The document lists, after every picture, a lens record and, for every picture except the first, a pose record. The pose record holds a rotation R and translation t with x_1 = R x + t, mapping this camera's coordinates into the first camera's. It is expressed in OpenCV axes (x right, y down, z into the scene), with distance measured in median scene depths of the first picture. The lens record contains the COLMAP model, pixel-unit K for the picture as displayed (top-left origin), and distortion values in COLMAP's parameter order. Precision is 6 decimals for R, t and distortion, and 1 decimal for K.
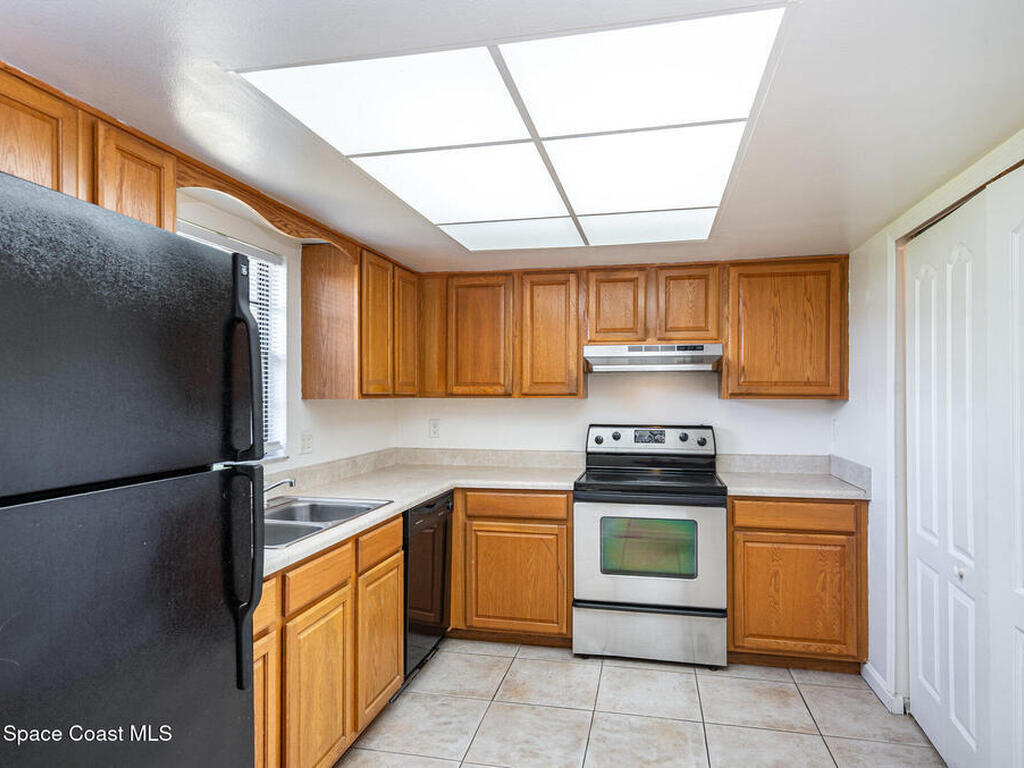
lens RADIAL K [[614.5, 0, 532.1], [0, 614.5, 393.1], [0, 0, 1]] dist [-0.002444, 0.000571]
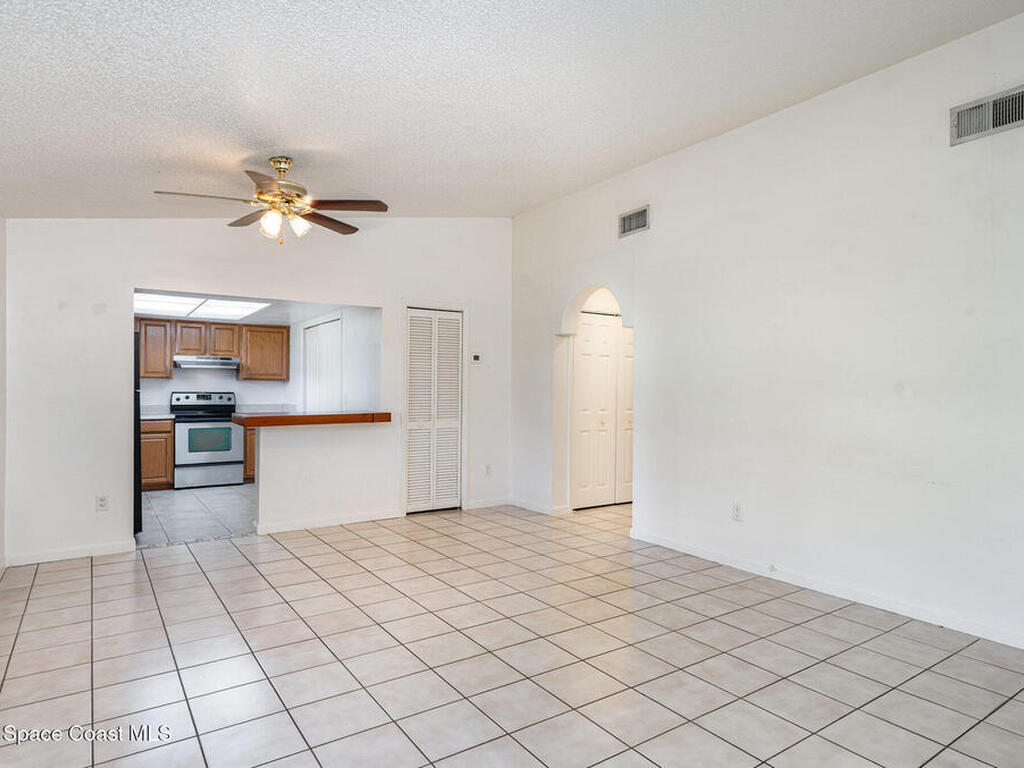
lens RADIAL K [[614.5, 0, 529.7], [0, 614.5, 392.6], [0, 0, 1]] dist [-0.002444, 0.000571]
pose [[0.680622, 0.002397, 0.732631, -0.673903], [-0.005084, 0.999986, 0.001451, 0.047070], [-0.732617, -0.004713, 0.680625, -1.460228]]
